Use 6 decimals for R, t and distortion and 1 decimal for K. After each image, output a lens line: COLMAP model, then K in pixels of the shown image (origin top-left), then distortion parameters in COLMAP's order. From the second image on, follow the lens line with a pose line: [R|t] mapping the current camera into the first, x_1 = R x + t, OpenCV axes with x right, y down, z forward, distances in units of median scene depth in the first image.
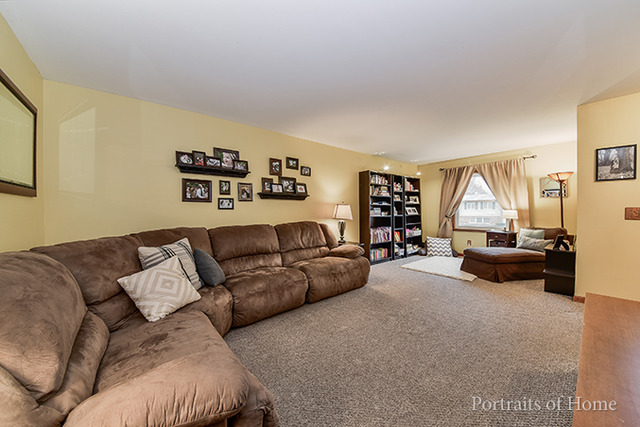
lens RADIAL K [[233.0, 0, 317.2], [0, 233.0, 215.6], [0, 0, 1]] dist [-0.000052, -0.000162]
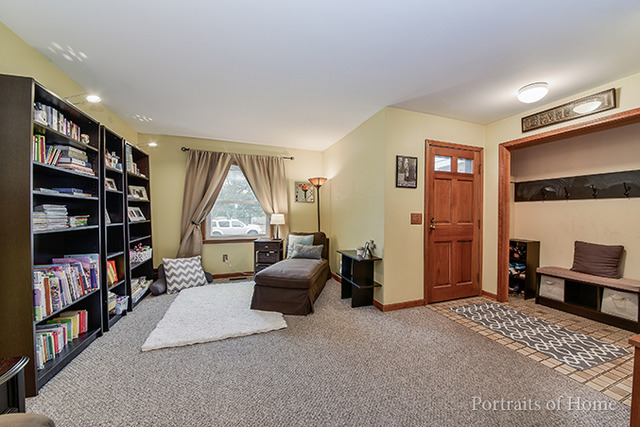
lens RADIAL K [[233.0, 0, 317.2], [0, 233.0, 215.6], [0, 0, 1]] dist [-0.000052, -0.000162]
pose [[0.336035, 0.002569, 0.941846, 0.061959], [0.011443, 0.999911, -0.006810, -0.009578], [-0.941780, 0.013066, 0.335976, 0.500824]]
